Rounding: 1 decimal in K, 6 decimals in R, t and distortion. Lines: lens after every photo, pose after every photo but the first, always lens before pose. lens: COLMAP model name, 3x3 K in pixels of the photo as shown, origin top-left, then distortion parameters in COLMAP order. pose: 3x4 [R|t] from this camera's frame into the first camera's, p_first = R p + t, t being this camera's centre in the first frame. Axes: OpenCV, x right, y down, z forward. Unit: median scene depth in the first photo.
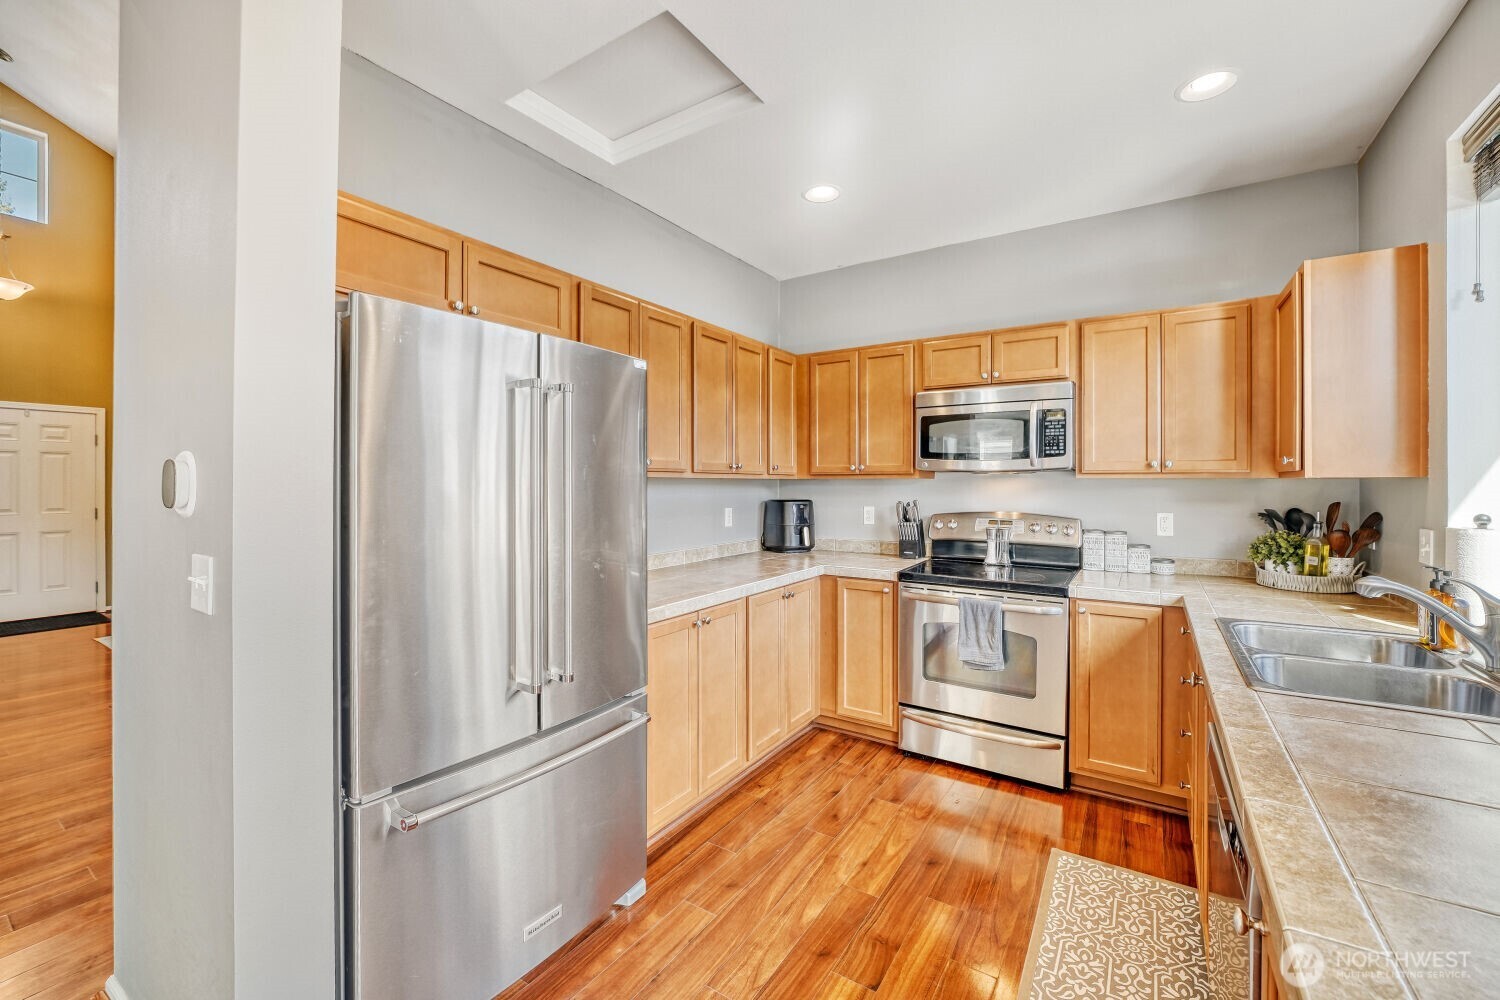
lens RADIAL K [[614.5, 0, 750.1], [0, 614.5, 486.9], [0, 0, 1]] dist [-0.009180, -0.000002]
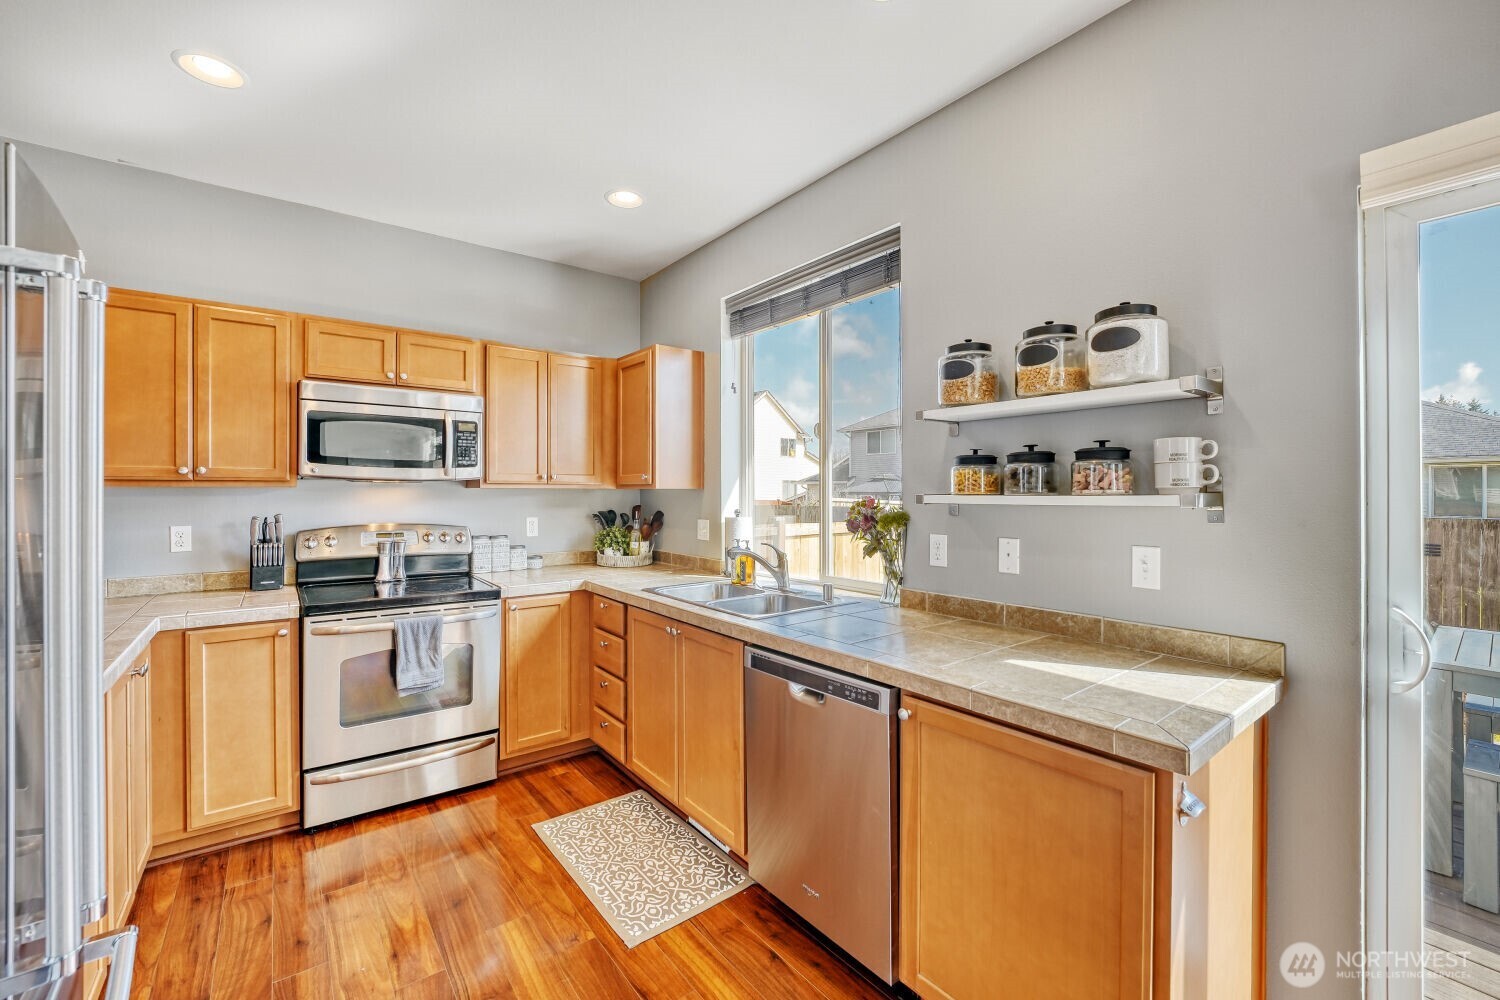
lens RADIAL K [[612.9, 0, 743.4], [0, 612.9, 495.1], [0, 0, 1]] dist [-0.001453, 0.000024]
pose [[0.344032, -0.003823, 0.938950, -0.323846], [0.007011, 0.999974, 0.001502, -0.000086], [-0.938932, 0.006066, 0.344050, 0.210712]]
